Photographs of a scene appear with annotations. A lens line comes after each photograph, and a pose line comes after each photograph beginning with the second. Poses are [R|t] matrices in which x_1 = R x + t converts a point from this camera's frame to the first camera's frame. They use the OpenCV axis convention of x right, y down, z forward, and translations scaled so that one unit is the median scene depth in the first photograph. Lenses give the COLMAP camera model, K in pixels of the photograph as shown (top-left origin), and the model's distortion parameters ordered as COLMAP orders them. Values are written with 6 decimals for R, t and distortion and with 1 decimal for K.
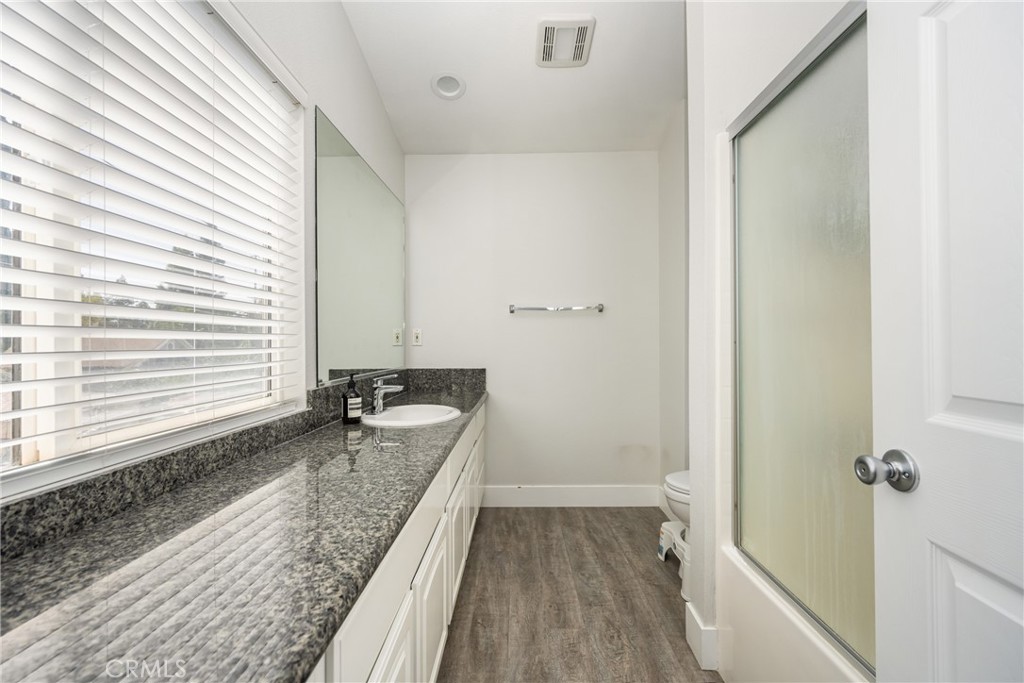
lens RADIAL K [[434.2, 0, 512.0], [0, 434.2, 341.5], [0, 0, 1]] dist [0.000094, 0.000021]
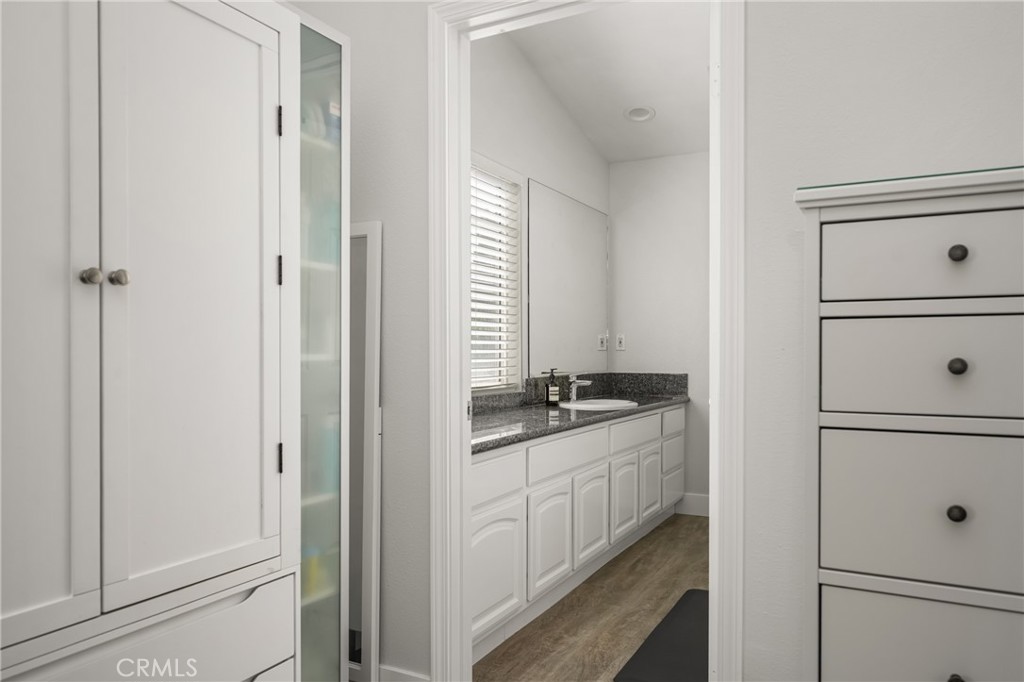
lens RADIAL K [[710.5, 0, 512.0], [0, 710.5, 341.0], [0, 0, 1]] dist [0.000090, -0.000014]
pose [[0.895450, -0.002061, -0.445158, 0.456997], [-0.002856, 0.999942, -0.010373, 0.008195], [0.445154, 0.010560, 0.895392, -0.940520]]
